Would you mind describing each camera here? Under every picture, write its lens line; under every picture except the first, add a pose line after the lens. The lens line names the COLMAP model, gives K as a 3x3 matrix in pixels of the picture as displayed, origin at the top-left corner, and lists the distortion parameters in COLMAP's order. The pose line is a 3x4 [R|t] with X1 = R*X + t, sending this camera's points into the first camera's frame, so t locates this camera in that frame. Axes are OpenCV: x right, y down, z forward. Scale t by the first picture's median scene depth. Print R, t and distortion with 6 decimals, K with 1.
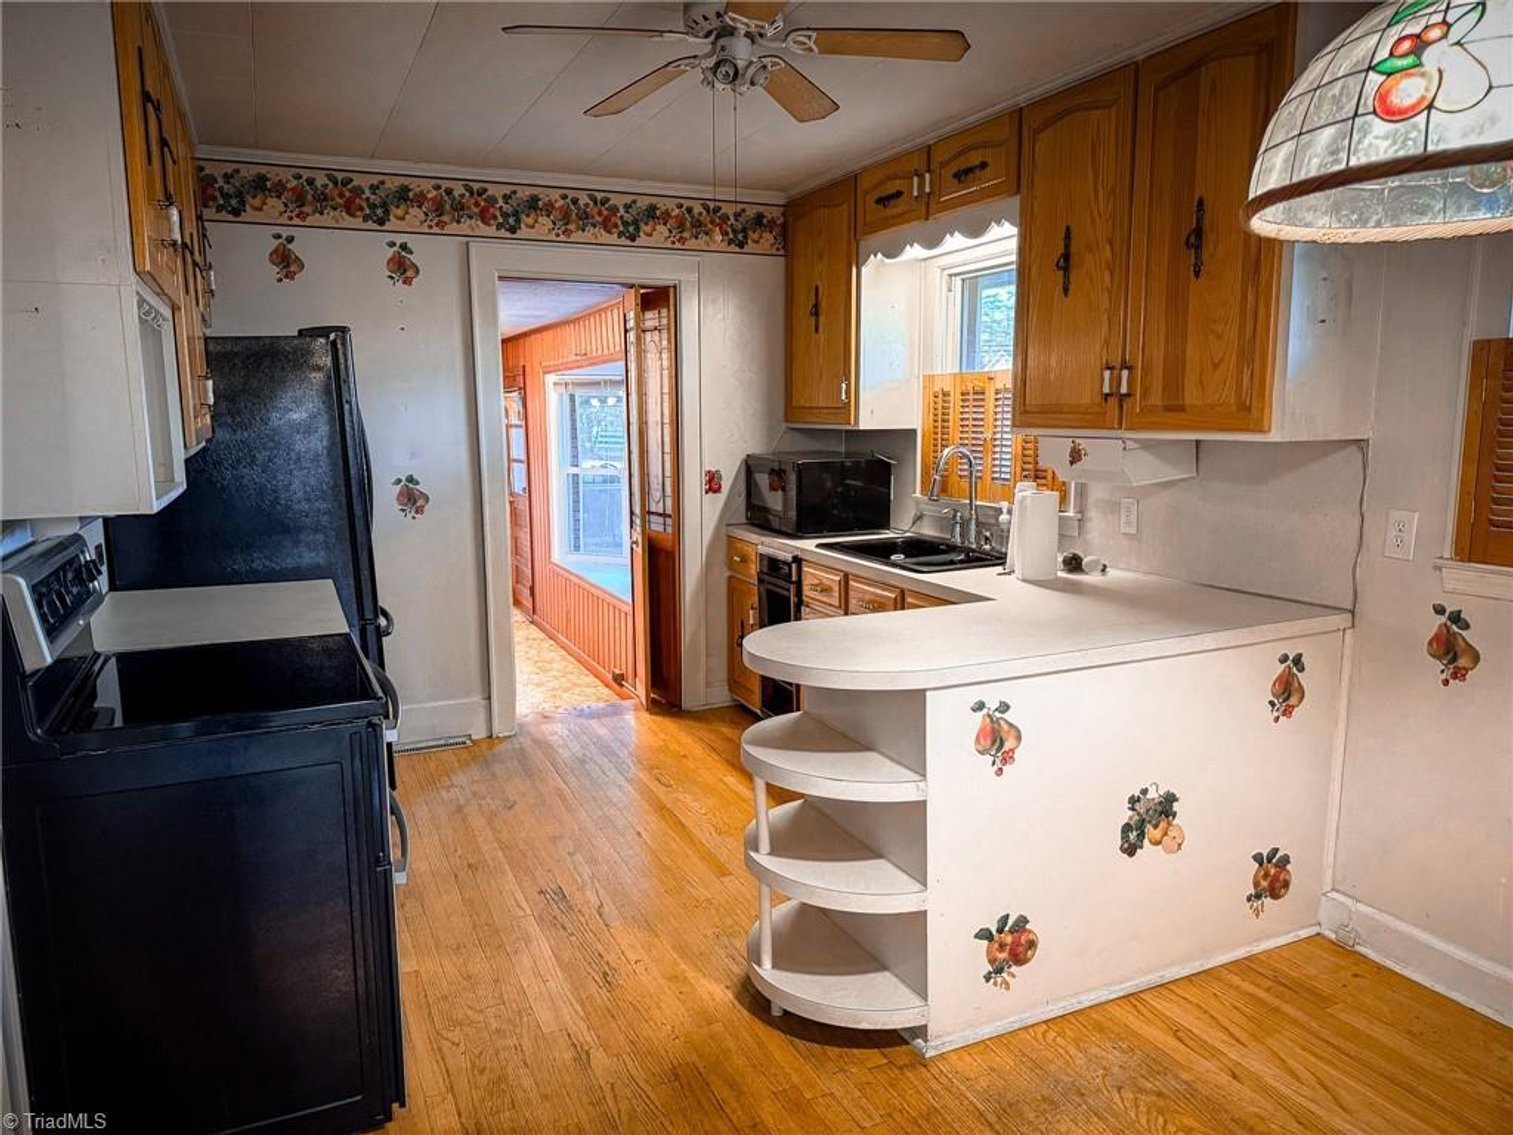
lens RADIAL K [[1072.9, 0, 769.6], [0, 1072.9, 574.3], [0, 0, 1]] dist [0.061918, -0.071135]
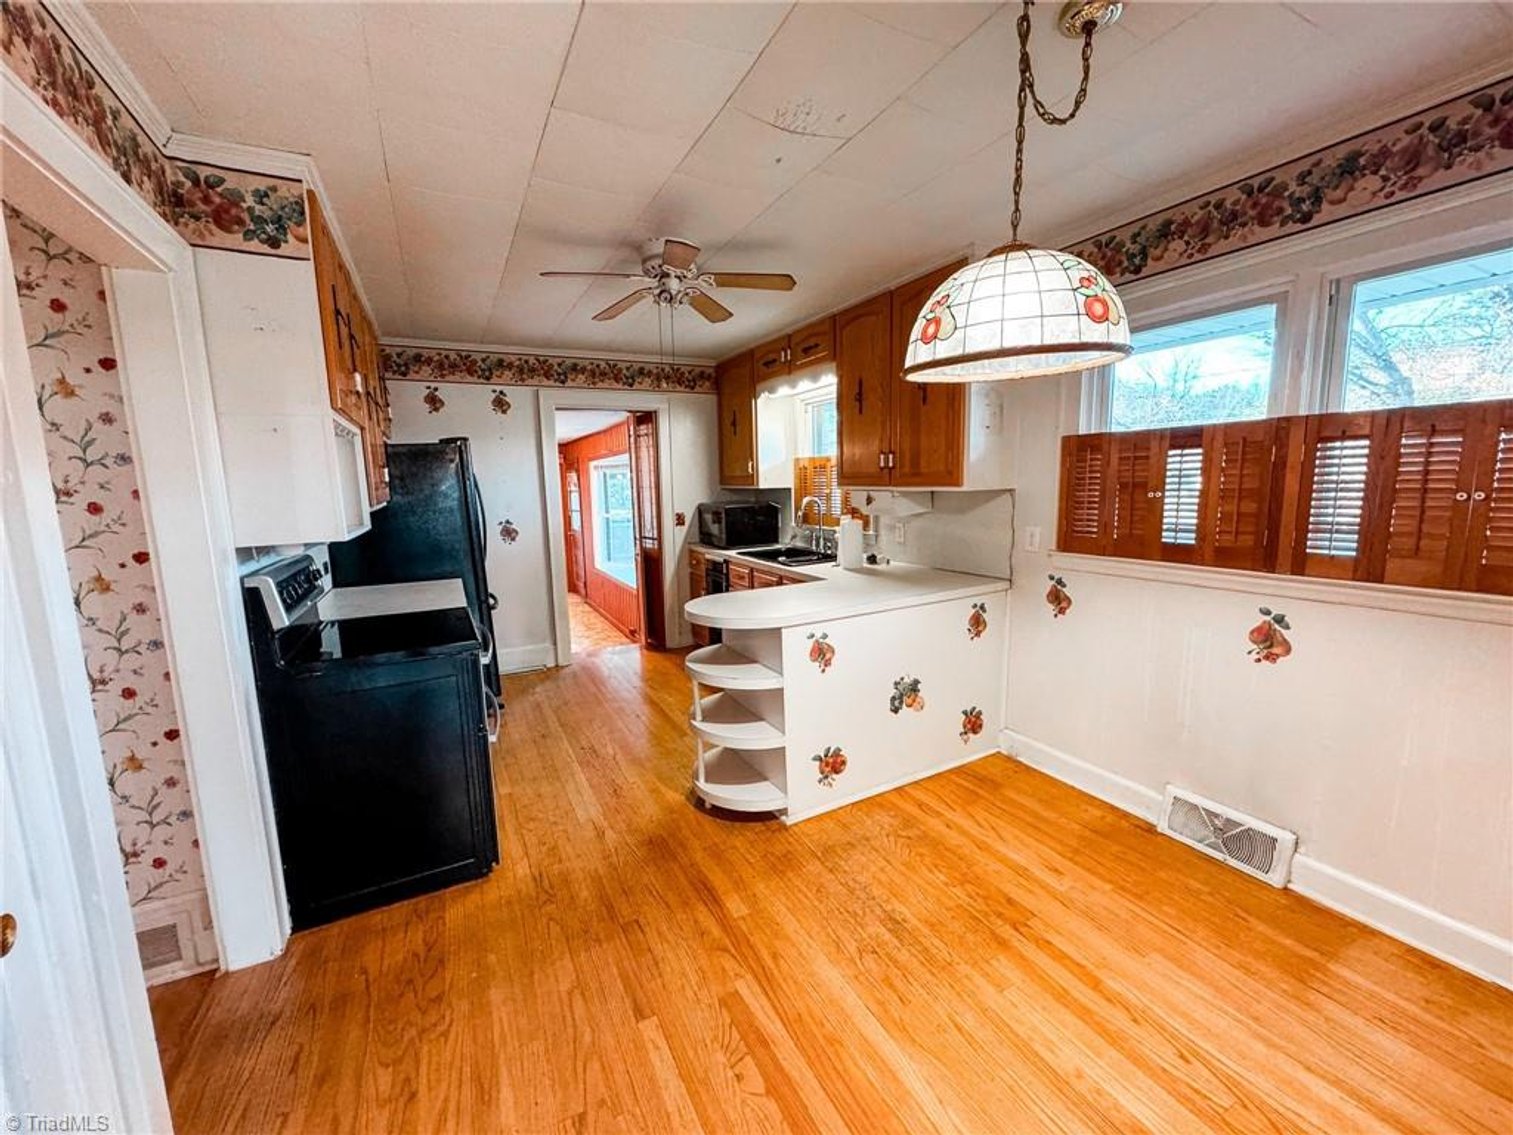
lens RADIAL K [[607.6, 0, 761.4], [0, 607.6, 568.2], [0, 0, 1]] dist [0.000666, 0.000372]
pose [[0.998281, -0.025602, 0.052715, 0.041207], [0.025987, 0.999640, -0.006642, 0.007916], [-0.052526, 0.008001, 0.998588, -0.029754]]
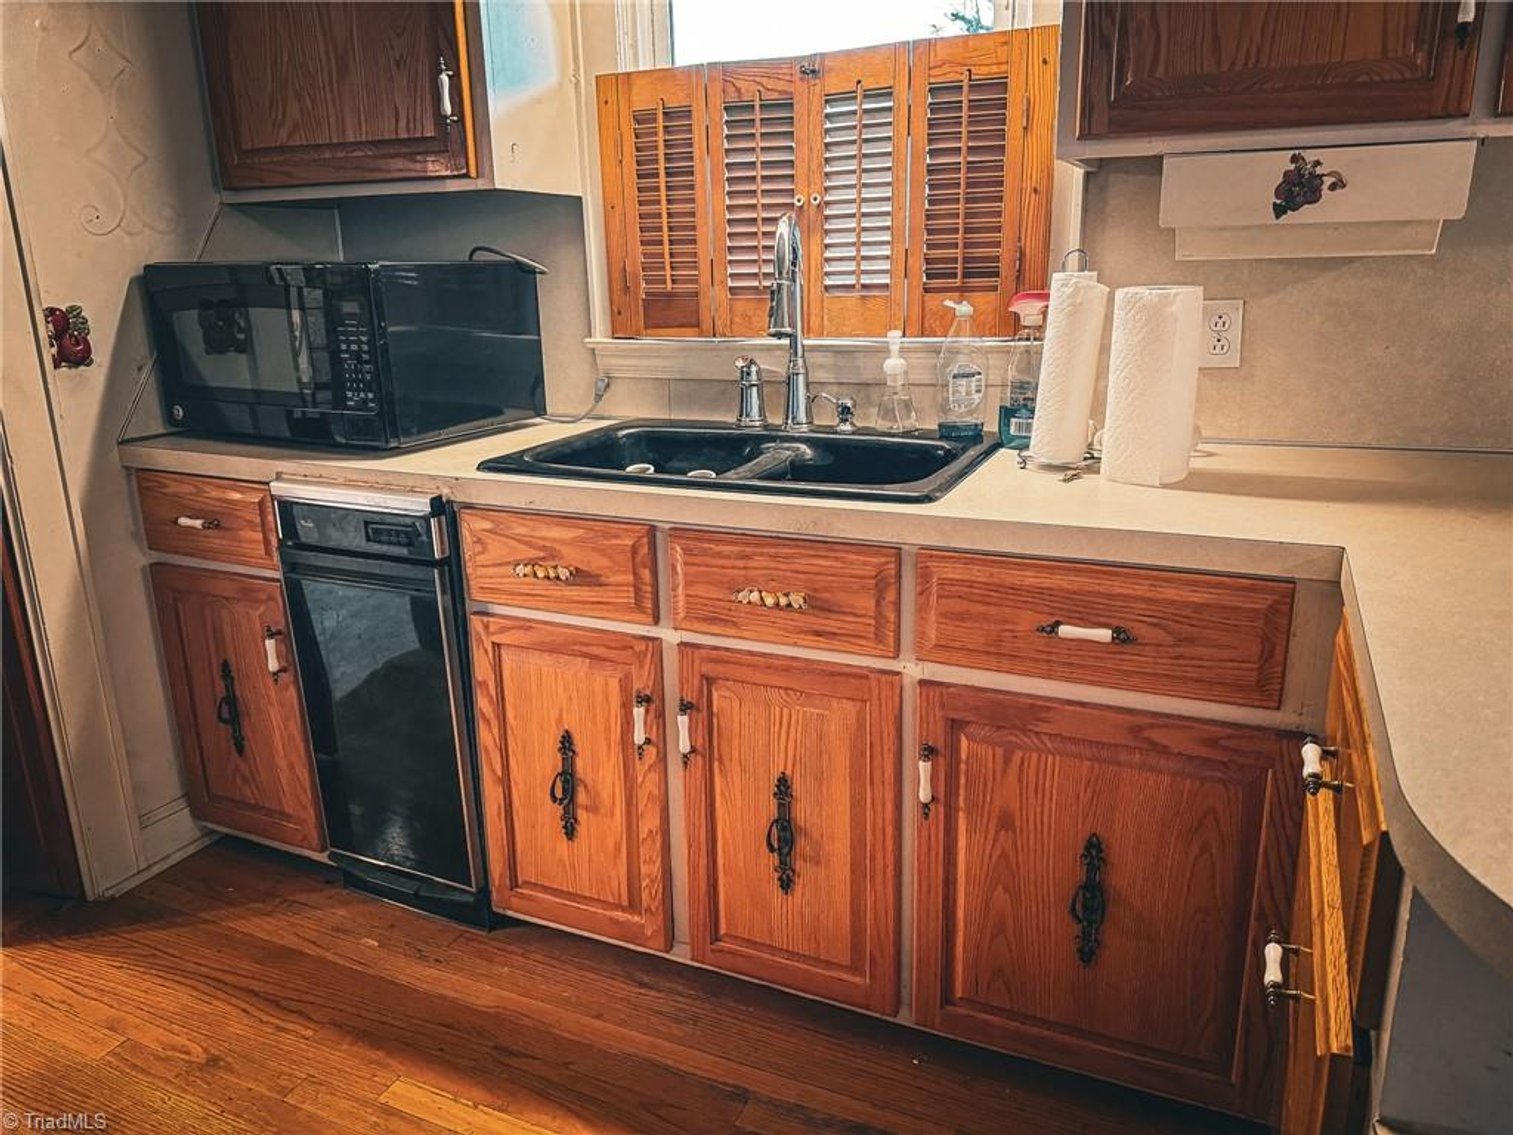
lens RADIAL K [[1072.9, 0, 765.0], [0, 1072.9, 570.8], [0, 0, 1]] dist [0.061918, -0.071135]
pose [[0.758002, -0.186095, 0.625141, -0.187855], [0.114322, 0.981504, 0.153560, -0.051297], [-0.642155, -0.044931, 0.765257, 0.797720]]
